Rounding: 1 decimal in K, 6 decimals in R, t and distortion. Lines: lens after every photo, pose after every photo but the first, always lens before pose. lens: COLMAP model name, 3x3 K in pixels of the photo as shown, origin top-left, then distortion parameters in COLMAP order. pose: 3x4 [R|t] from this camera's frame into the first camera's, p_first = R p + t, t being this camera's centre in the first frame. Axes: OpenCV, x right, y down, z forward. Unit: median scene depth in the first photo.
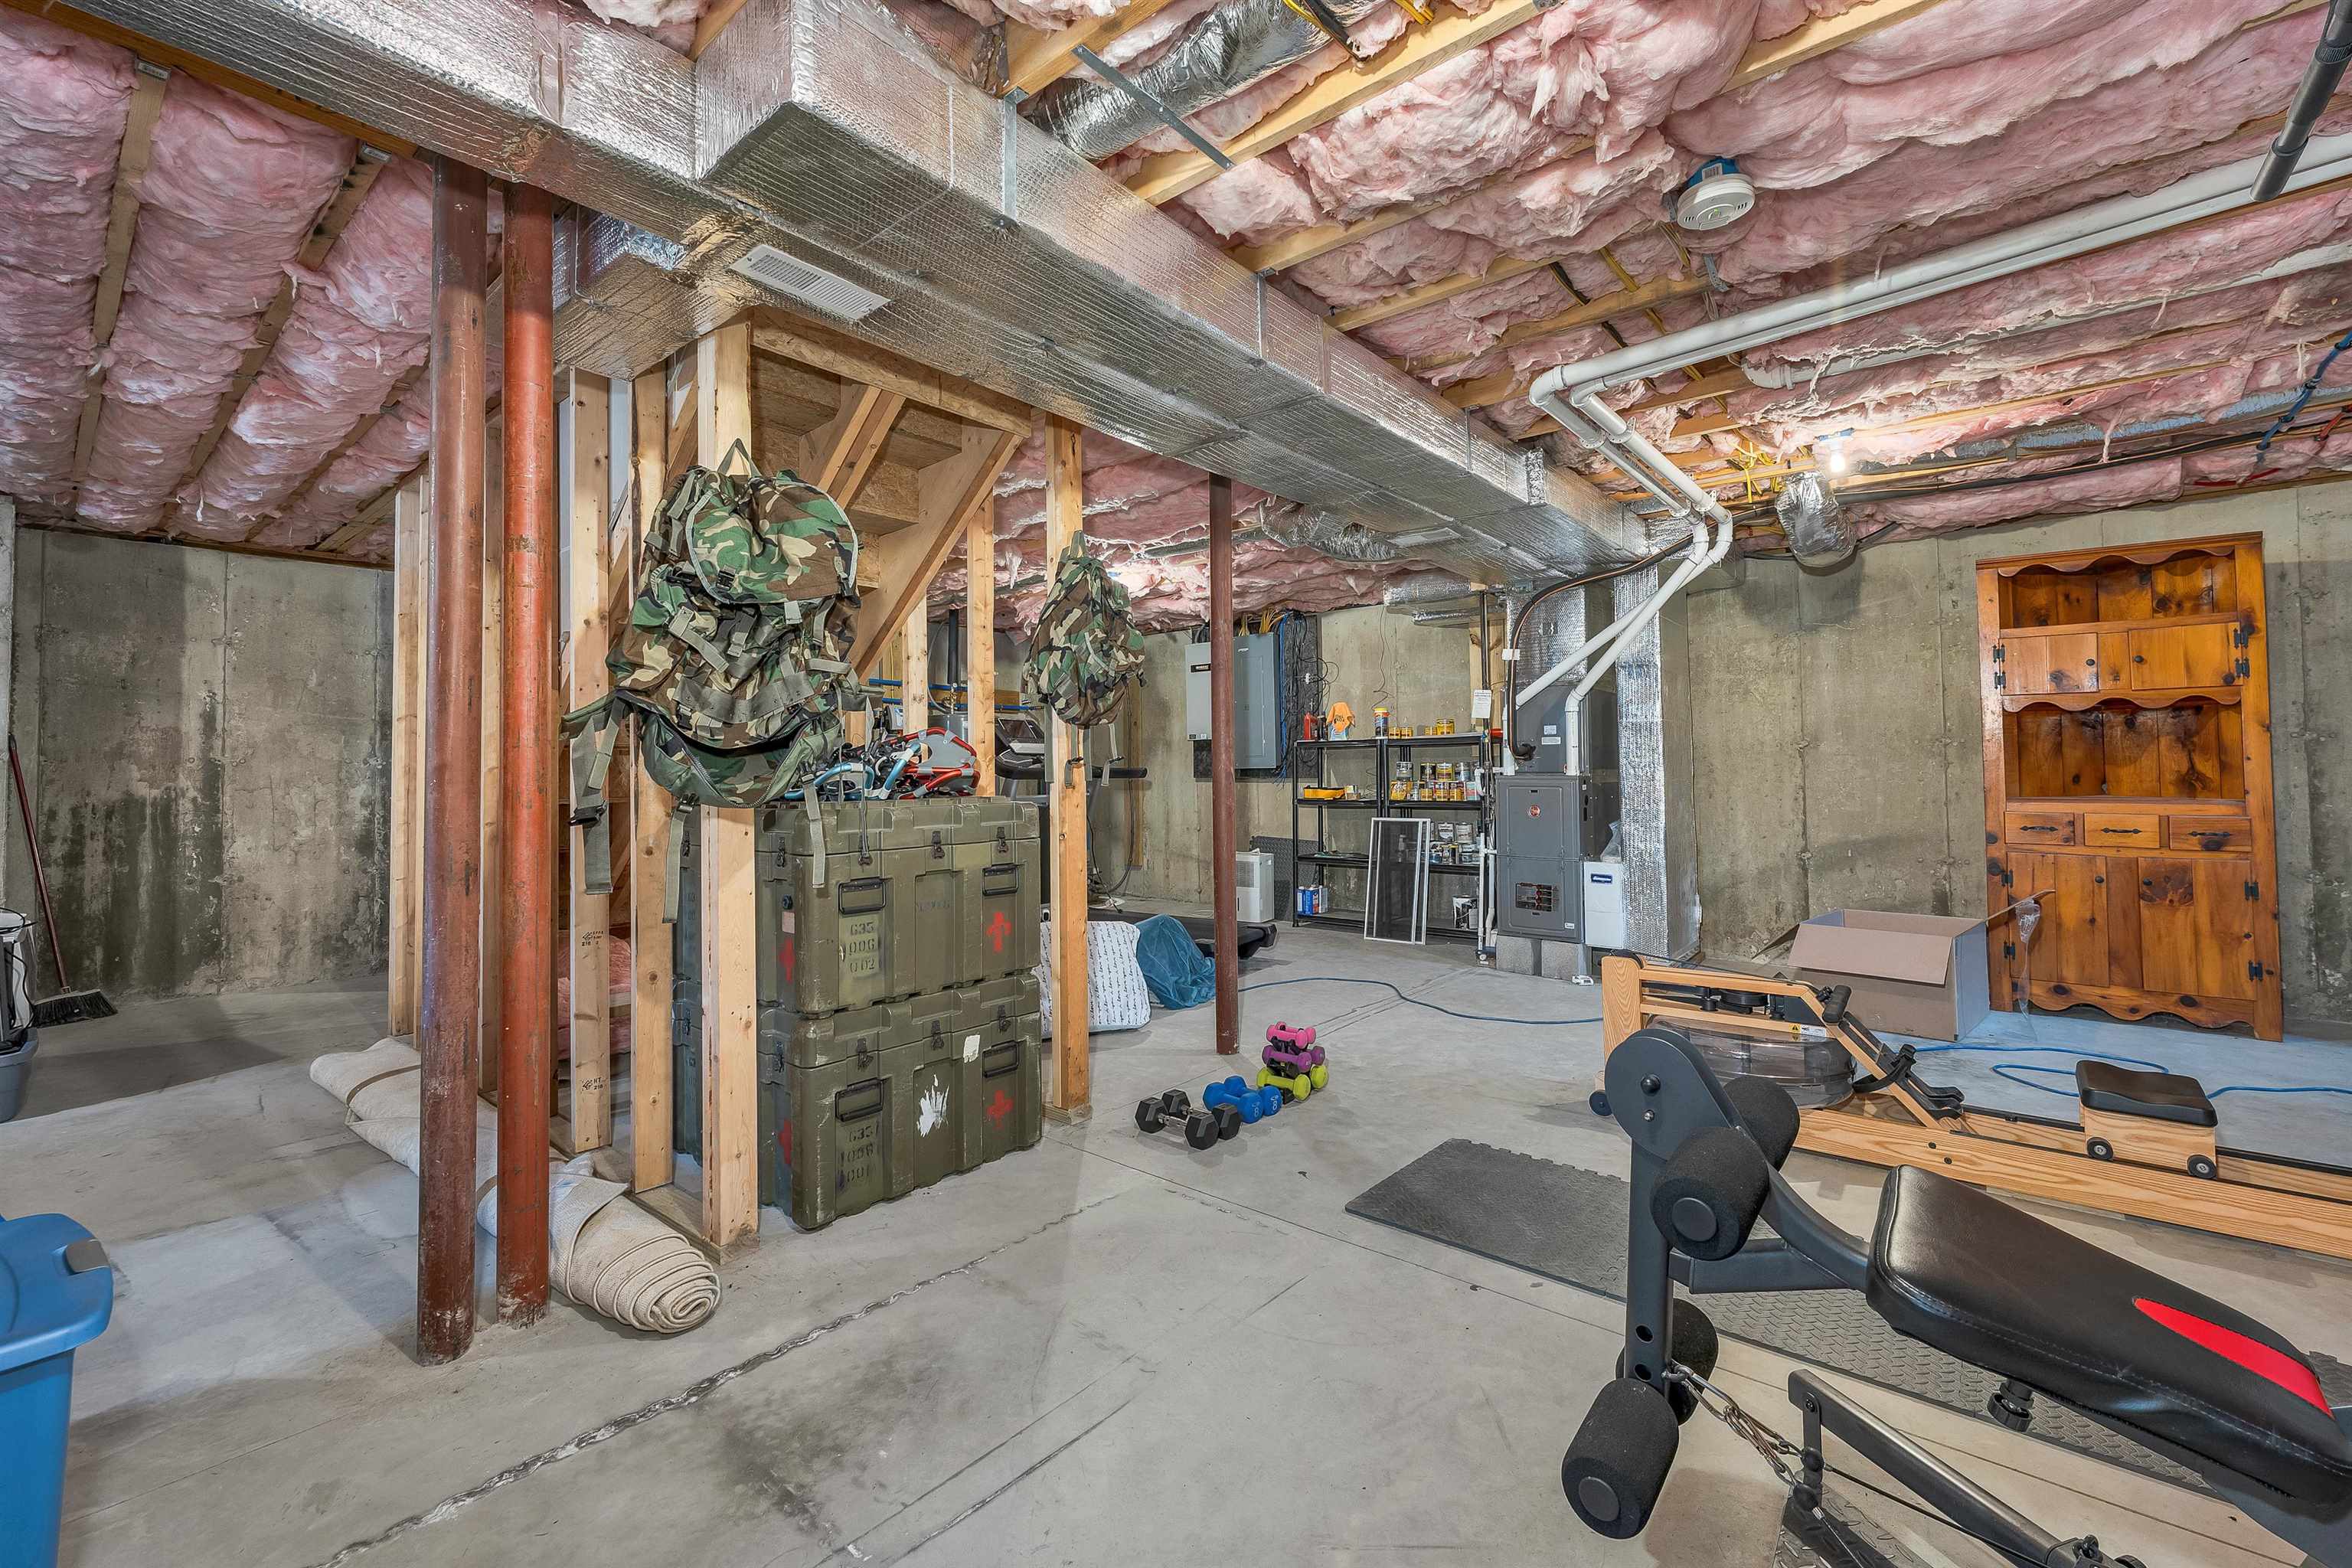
lens RADIAL K [[972.1, 0, 1171.1], [0, 972.1, 731.9], [0, 0, 1]] dist [0.000836, 0.000714]
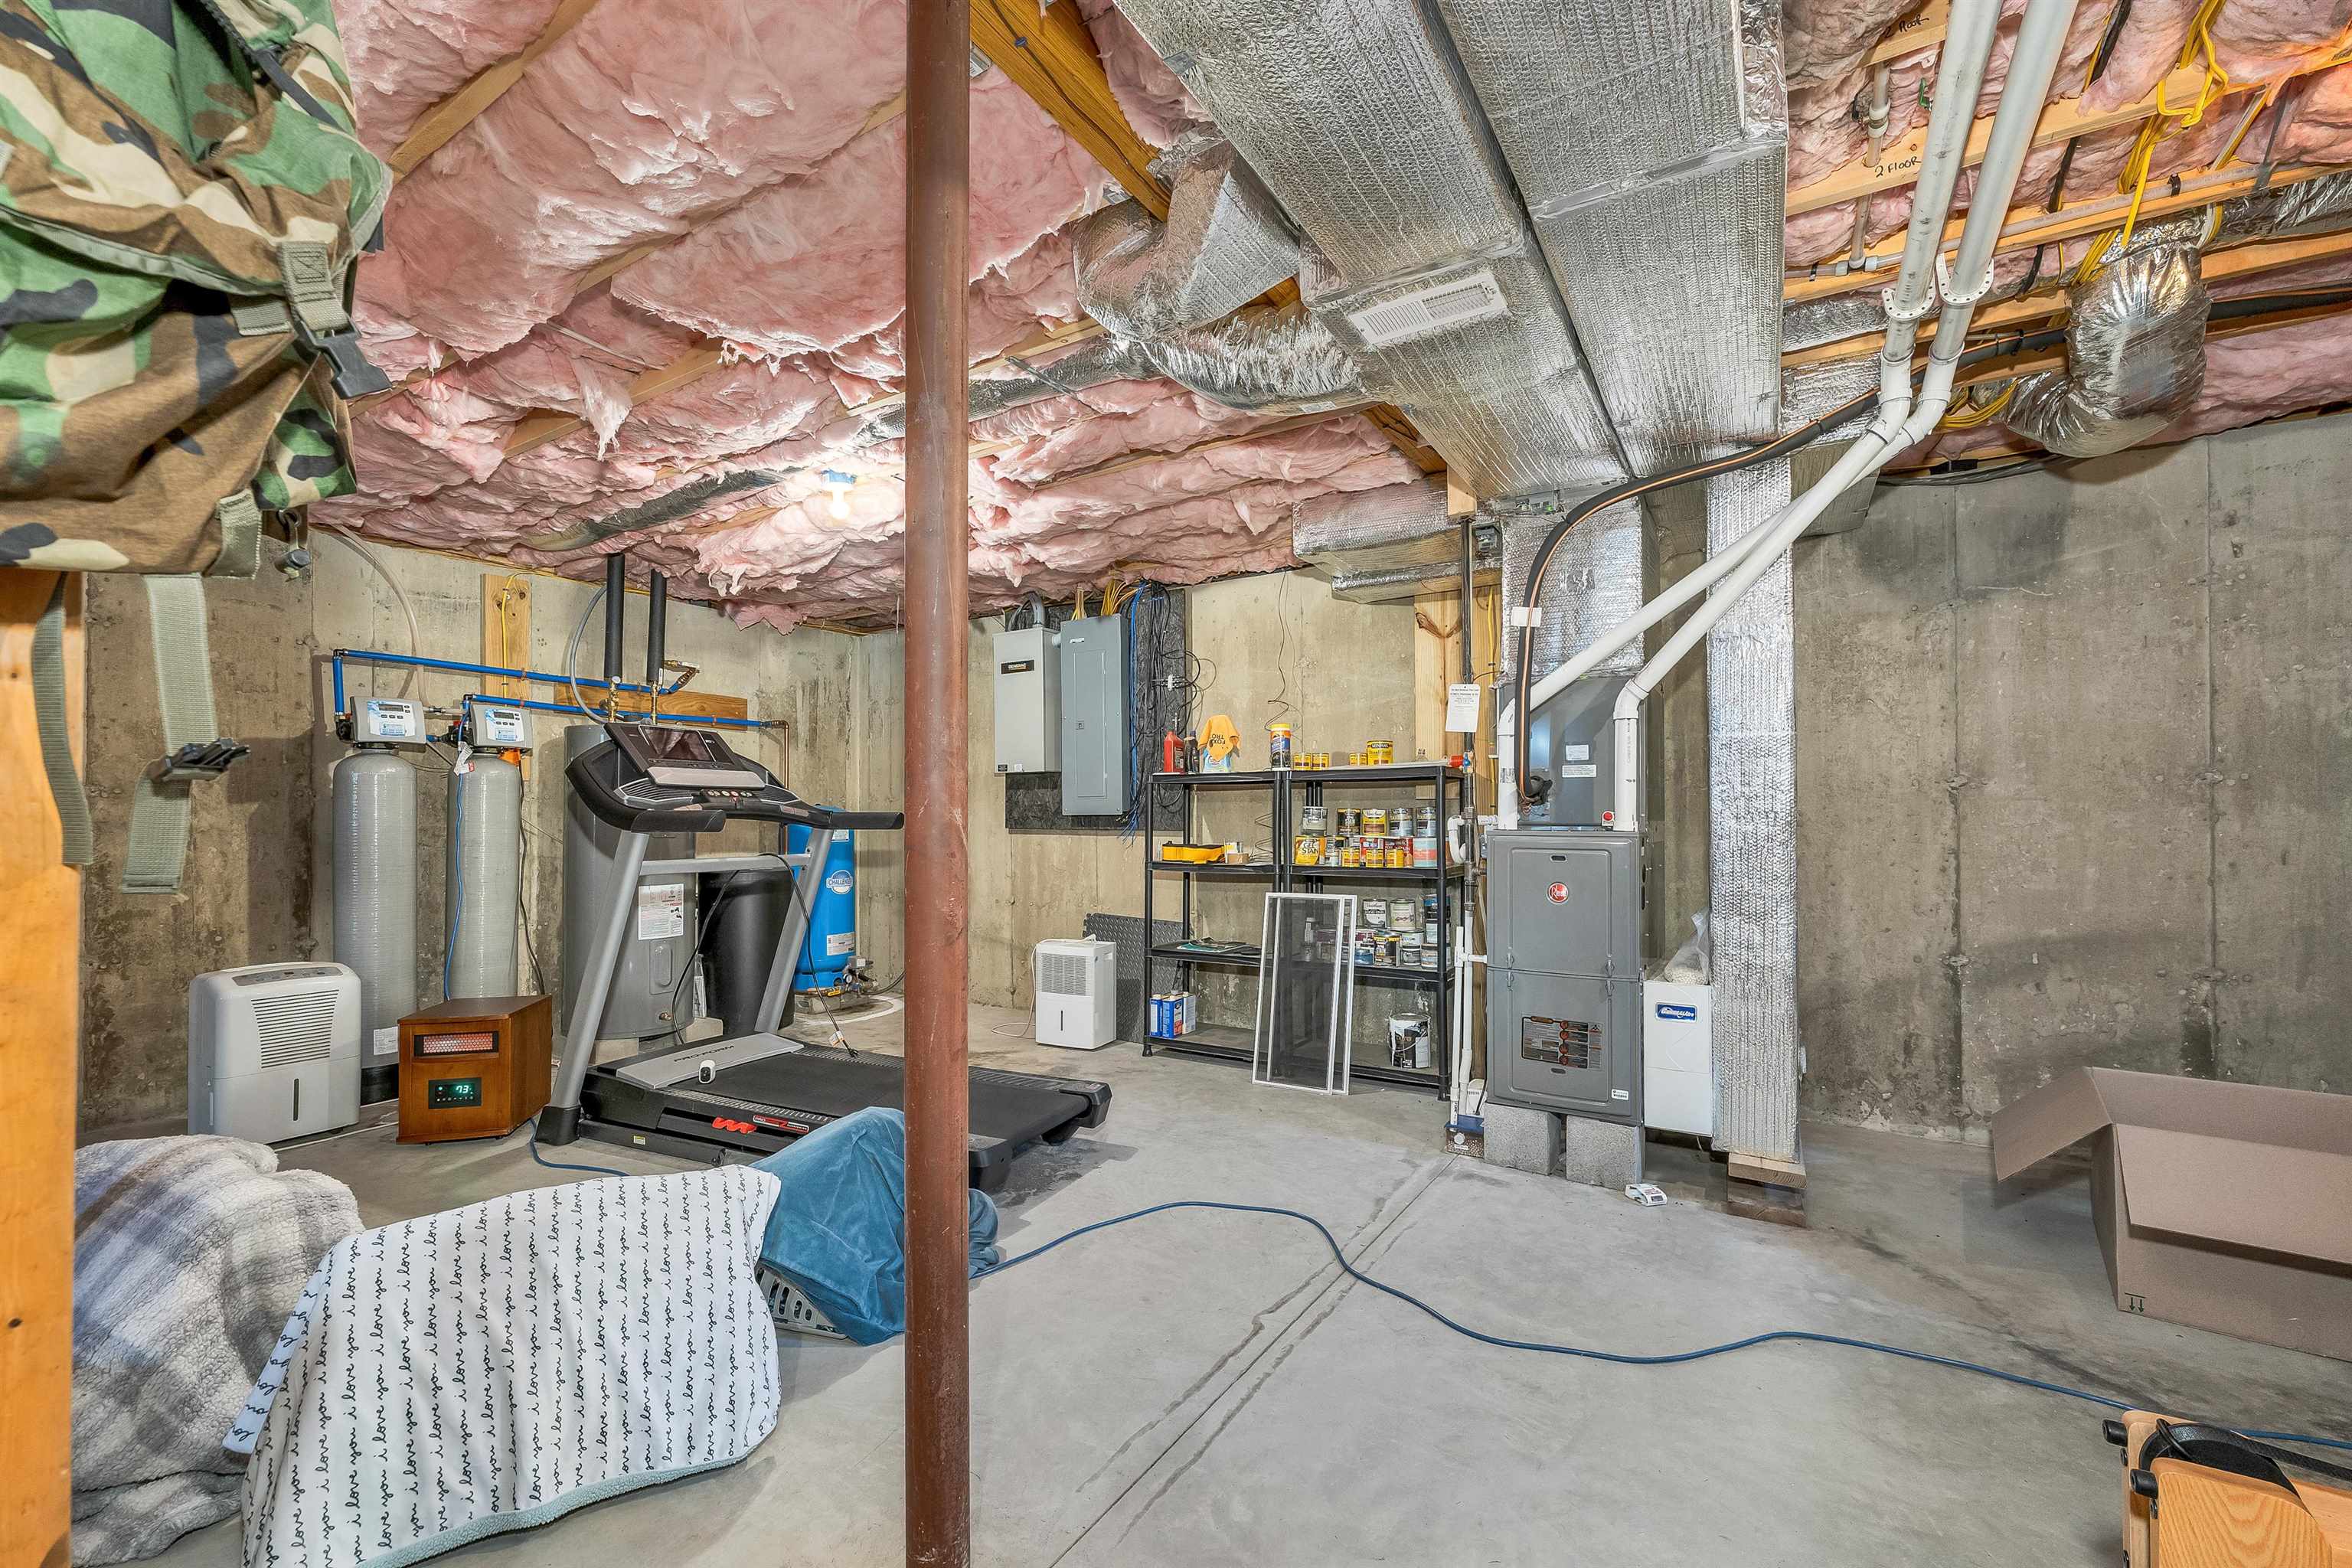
lens RADIAL K [[972.1, 0, 1165.3], [0, 972.1, 808.5], [0, 0, 1]] dist [0.000836, 0.000714]
pose [[0.990865, 0.008502, 0.134593, 0.064492], [-0.012568, 0.999489, 0.029391, 0.017618], [-0.134274, -0.030814, 0.990465, 0.452209]]
